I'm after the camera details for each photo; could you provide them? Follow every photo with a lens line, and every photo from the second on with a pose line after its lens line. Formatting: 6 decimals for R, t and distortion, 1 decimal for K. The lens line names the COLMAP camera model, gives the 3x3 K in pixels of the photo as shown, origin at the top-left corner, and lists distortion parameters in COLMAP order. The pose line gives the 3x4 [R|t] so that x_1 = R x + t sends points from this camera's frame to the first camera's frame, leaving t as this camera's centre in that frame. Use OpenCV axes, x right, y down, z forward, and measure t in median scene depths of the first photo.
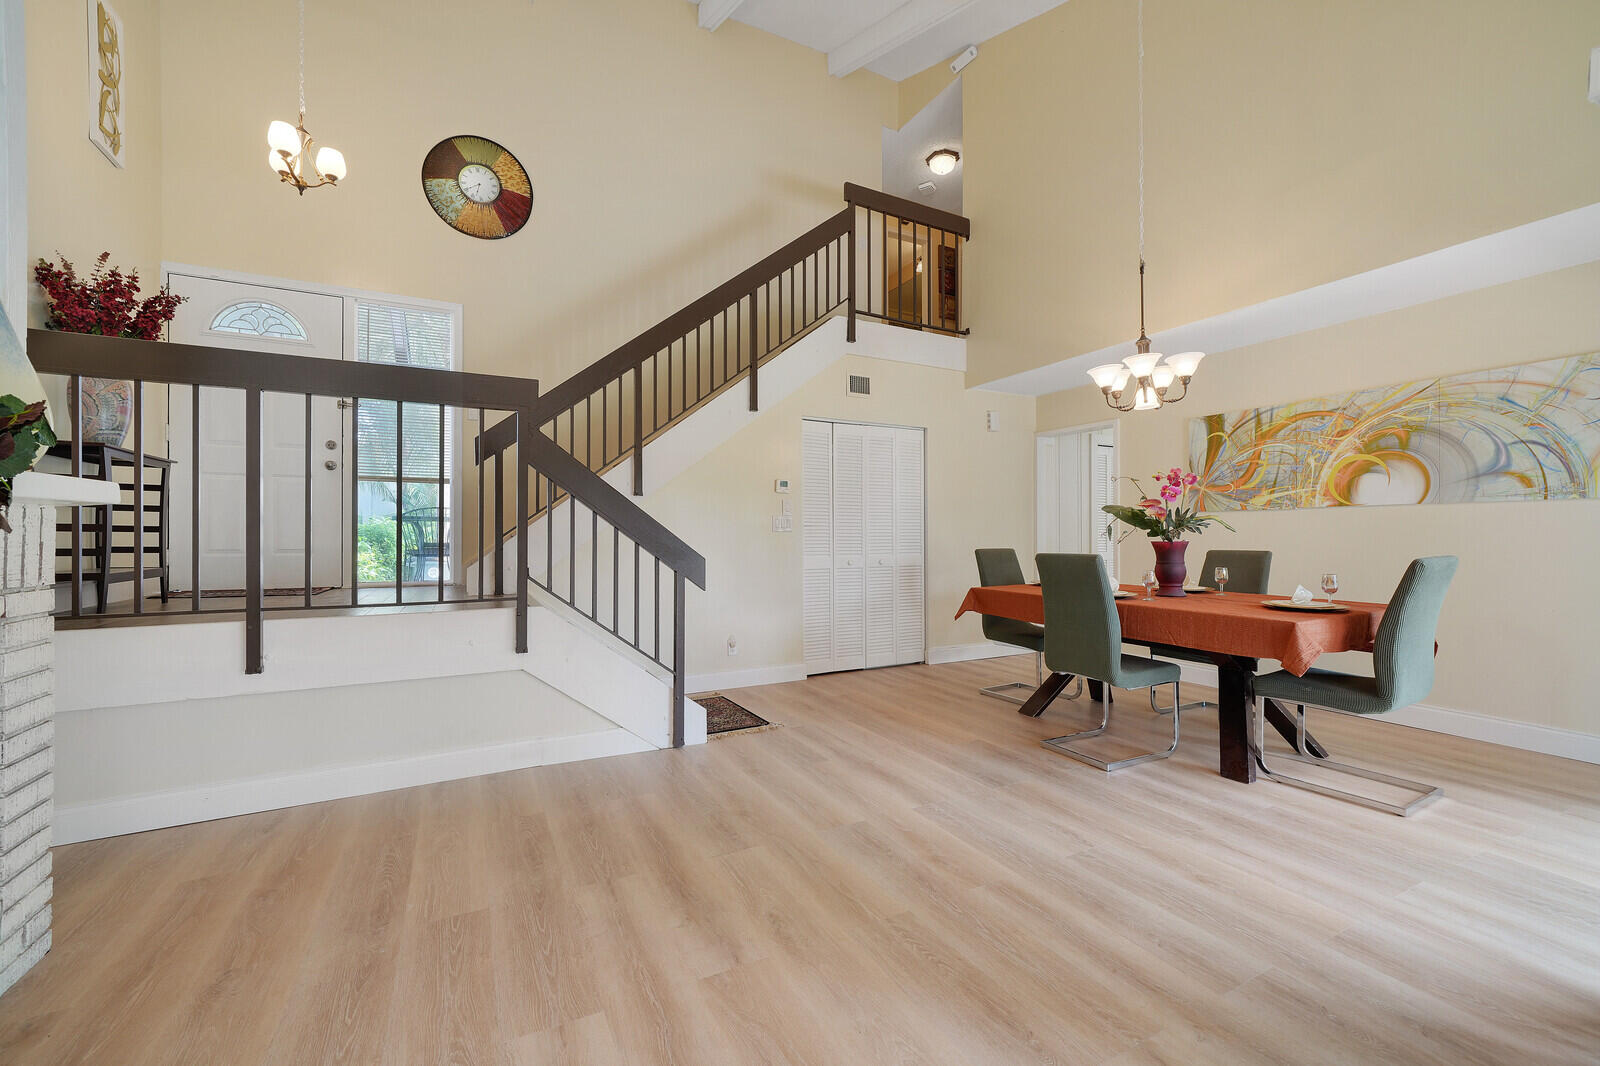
lens RADIAL K [[646.0, 0, 795.3], [0, 646.0, 535.7], [0, 0, 1]] dist [-0.007343, 0.003253]
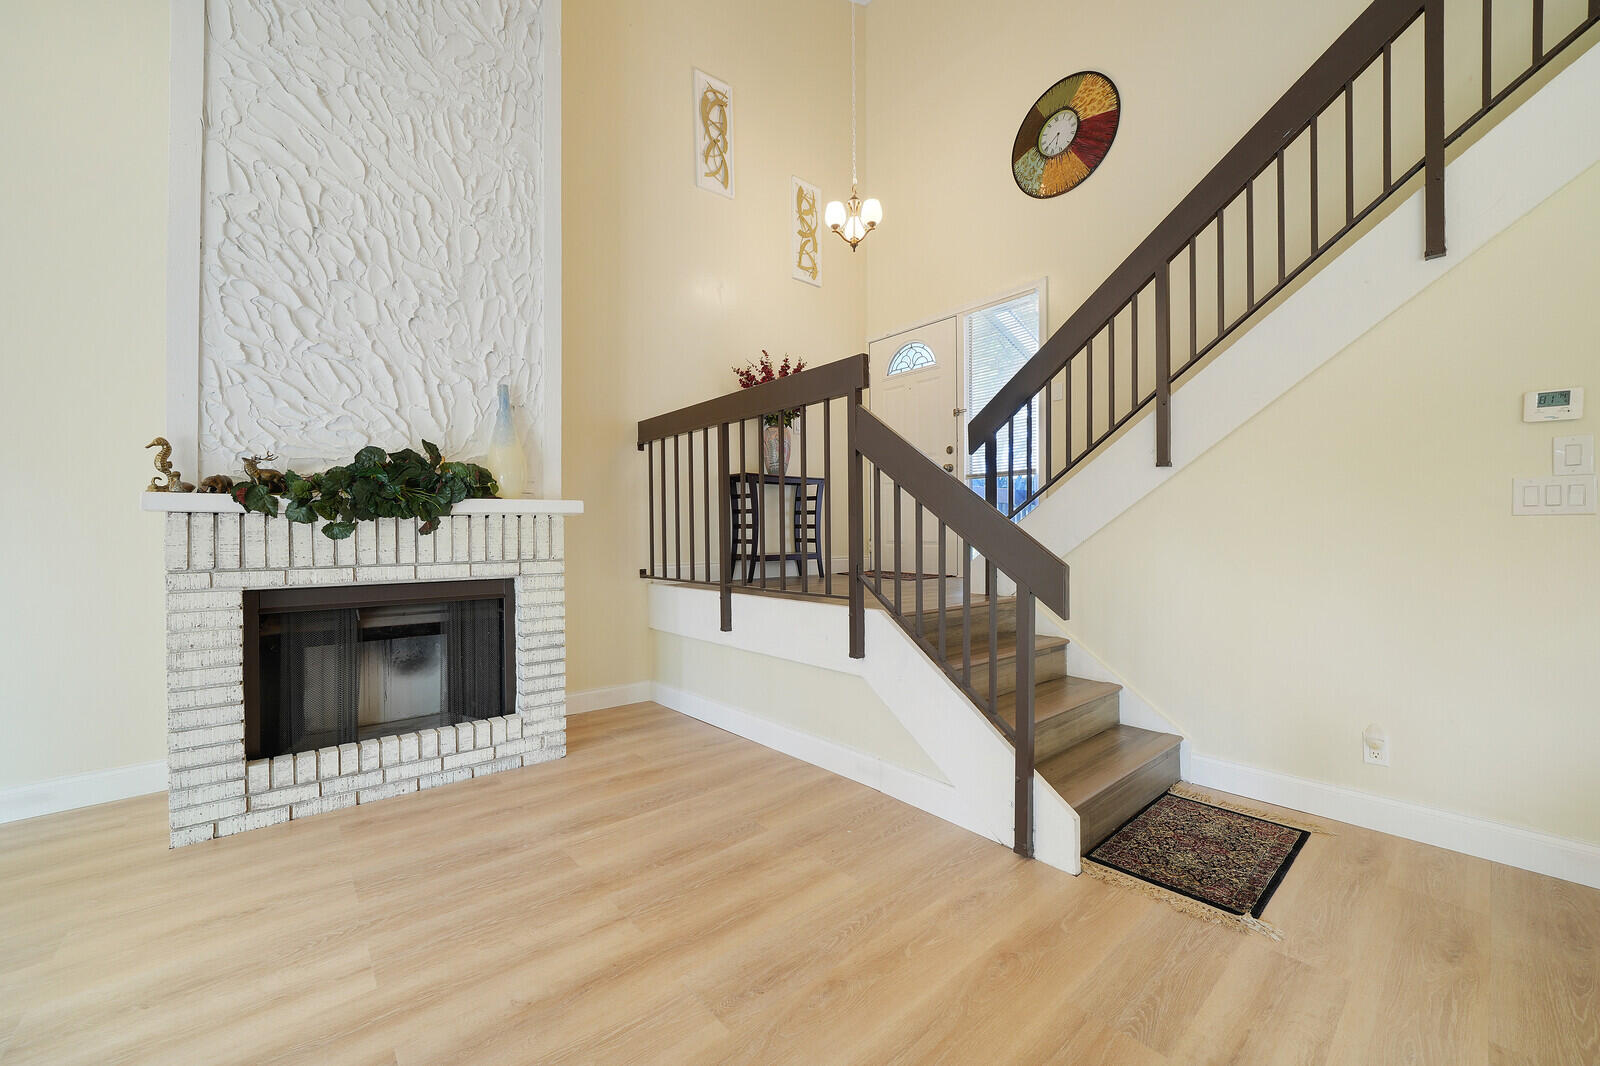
lens RADIAL K [[618.2, 0, 796.2], [0, 618.2, 538.7], [0, 0, 1]] dist [-0.014424, 0.002111]
pose [[0.233674, 0.008037, -0.972282, 0.304918], [0.006695, 0.999929, 0.009875, 0.002847], [0.972292, -0.008817, 0.233604, 0.538078]]
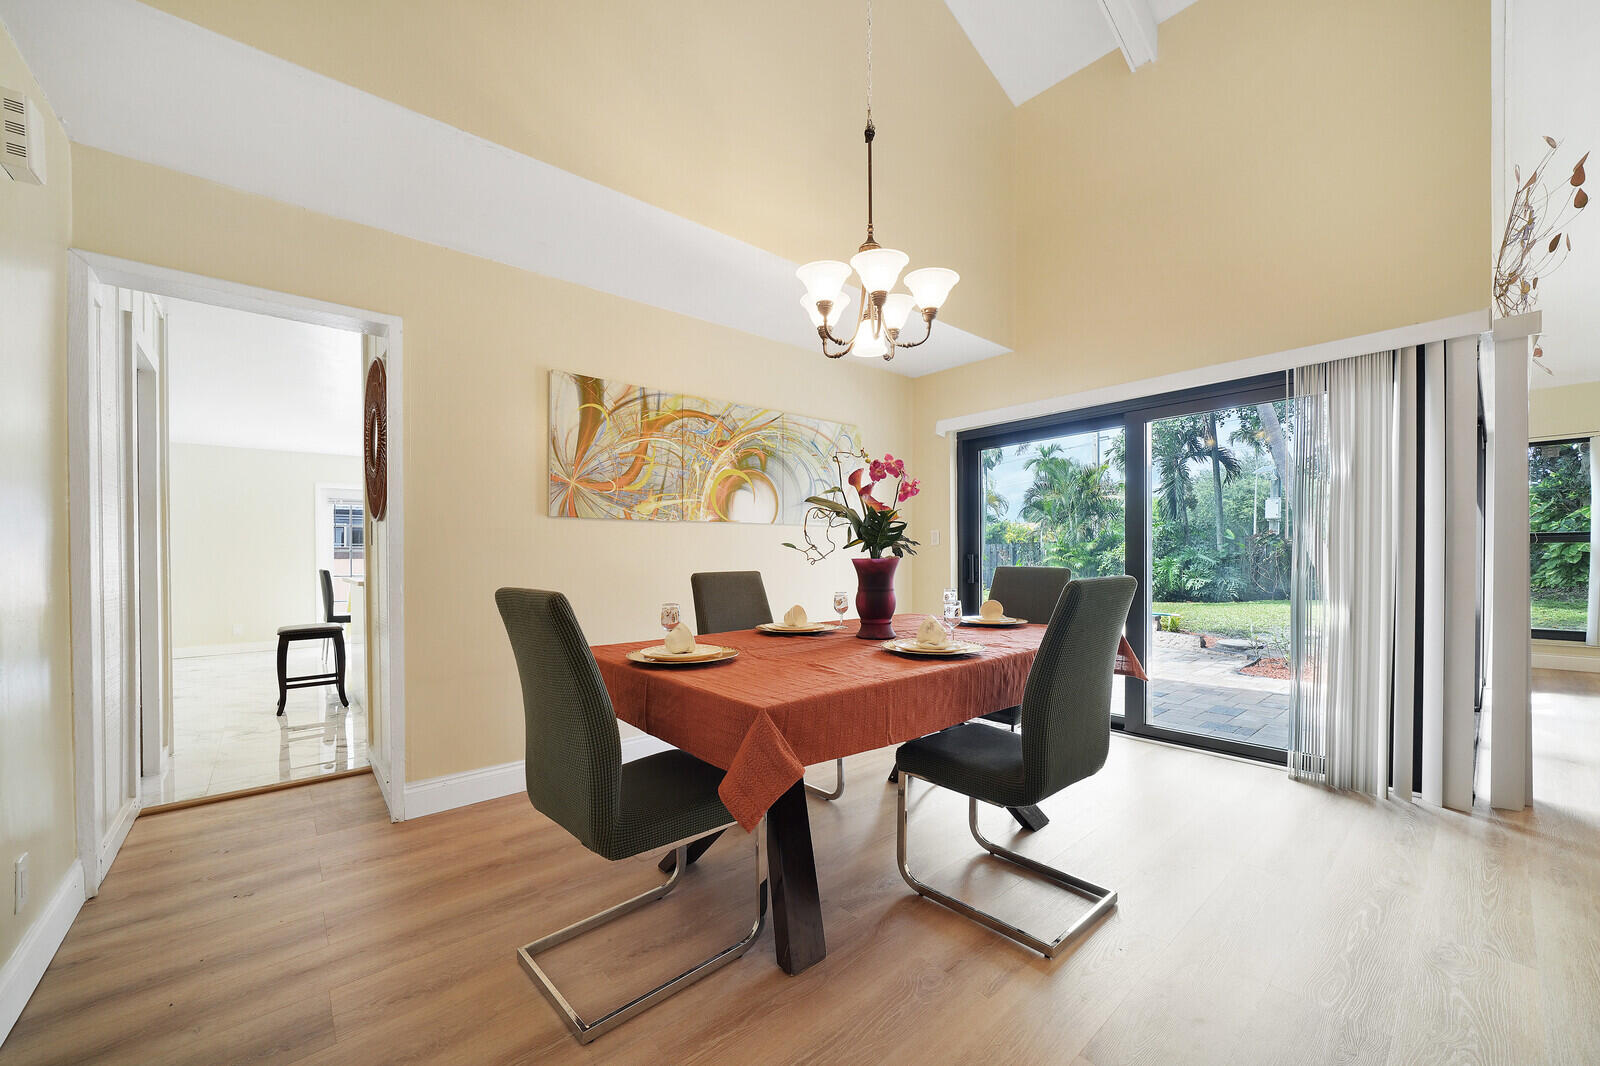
lens RADIAL K [[618.2, 0, 789.9], [0, 618.2, 565.2], [0, 0, 1]] dist [-0.014424, 0.002111]
pose [[-0.224705, -0.006274, 0.974407, -0.041116], [0.009365, 0.999919, 0.008598, 0.009670], [-0.974382, 0.011057, -0.224629, 1.106691]]
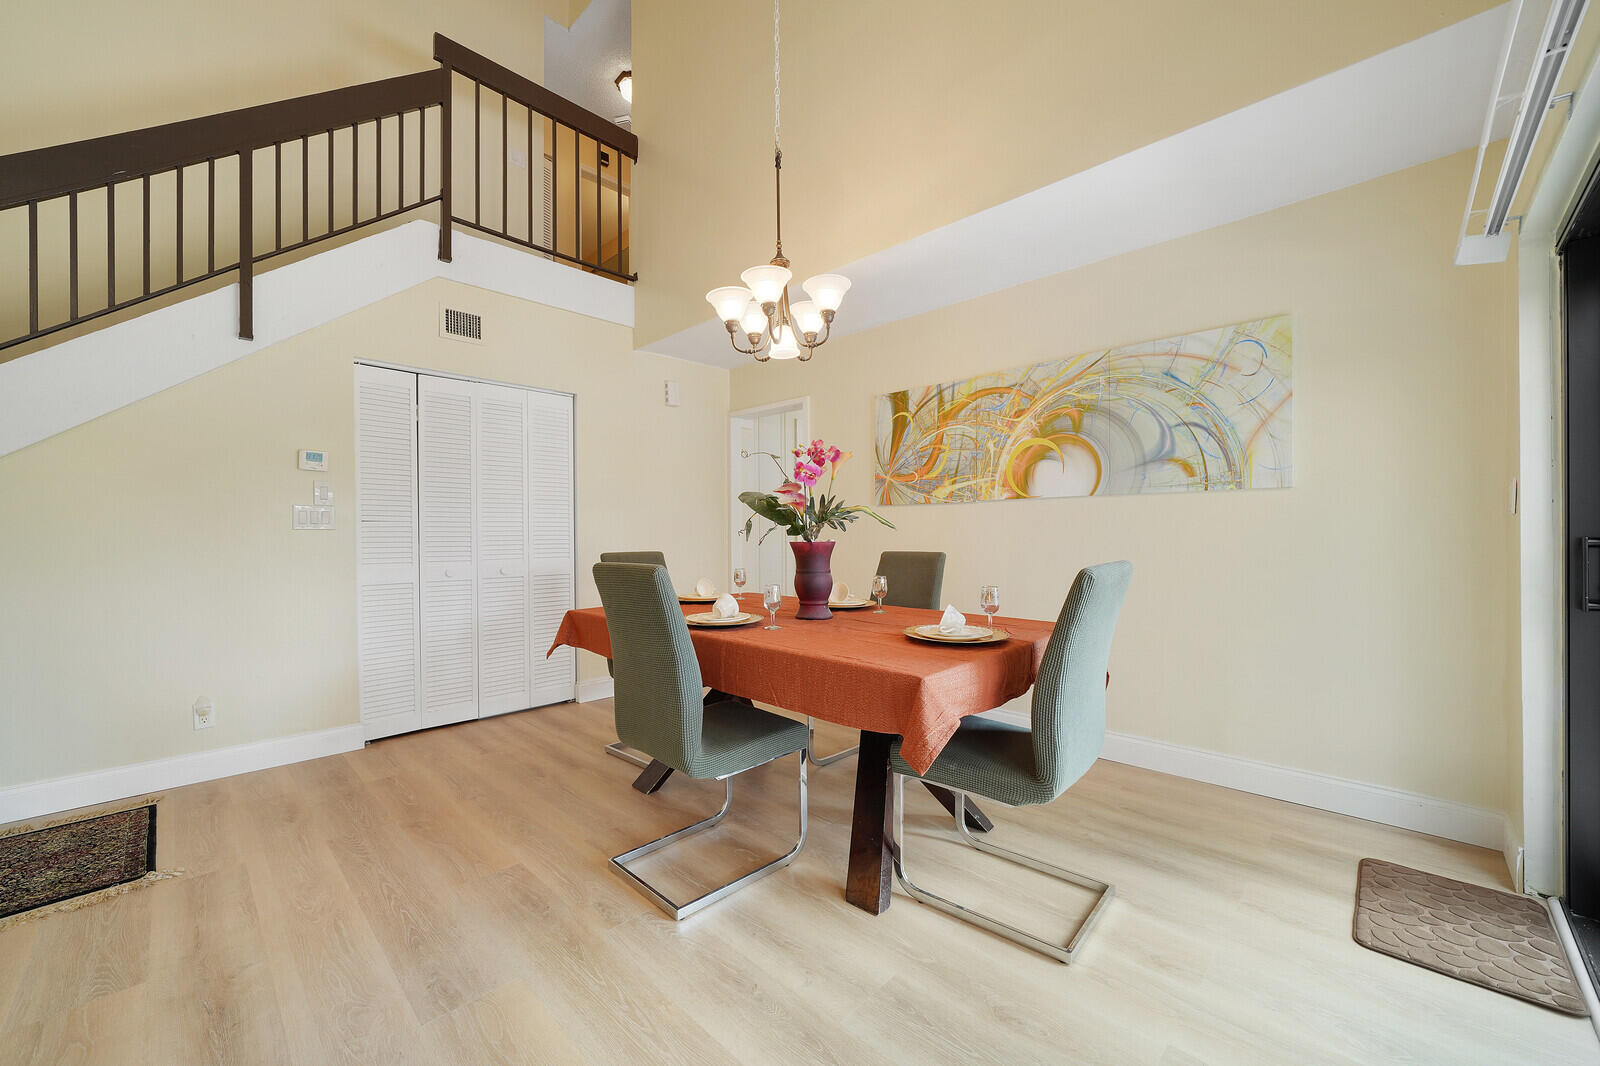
lens RADIAL K [[618.2, 0, 794.8], [0, 618.2, 537.5], [0, 0, 1]] dist [-0.014424, 0.002111]
pose [[0.950399, -0.004619, 0.311000, 0.311005], [0.003306, 0.999983, 0.004751, 0.000789], [-0.311016, -0.003487, 0.950398, 0.313792]]
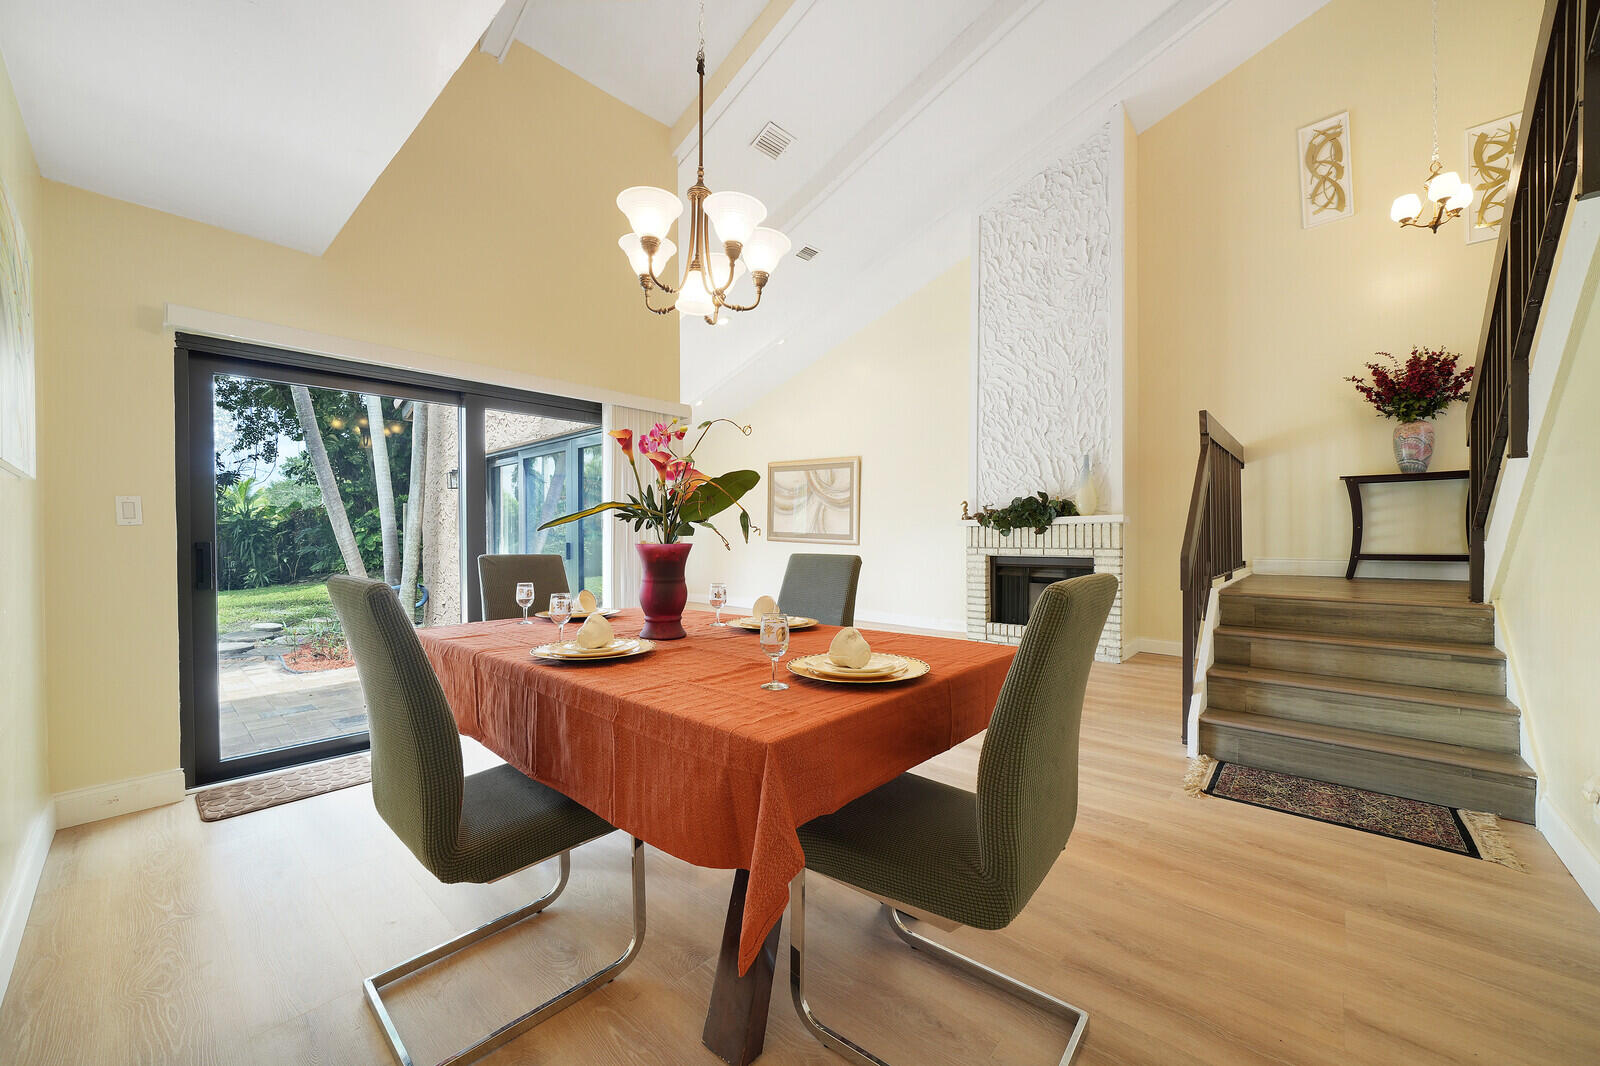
lens RADIAL K [[618.2, 0, 790.0], [0, 618.2, 539.7], [0, 0, 1]] dist [-0.014424, 0.002111]
pose [[-0.936091, 0.008989, -0.351642, 0.613014], [0.008076, 0.999959, 0.004063, 0.003944], [0.351664, 0.000964, -0.936126, 1.414438]]
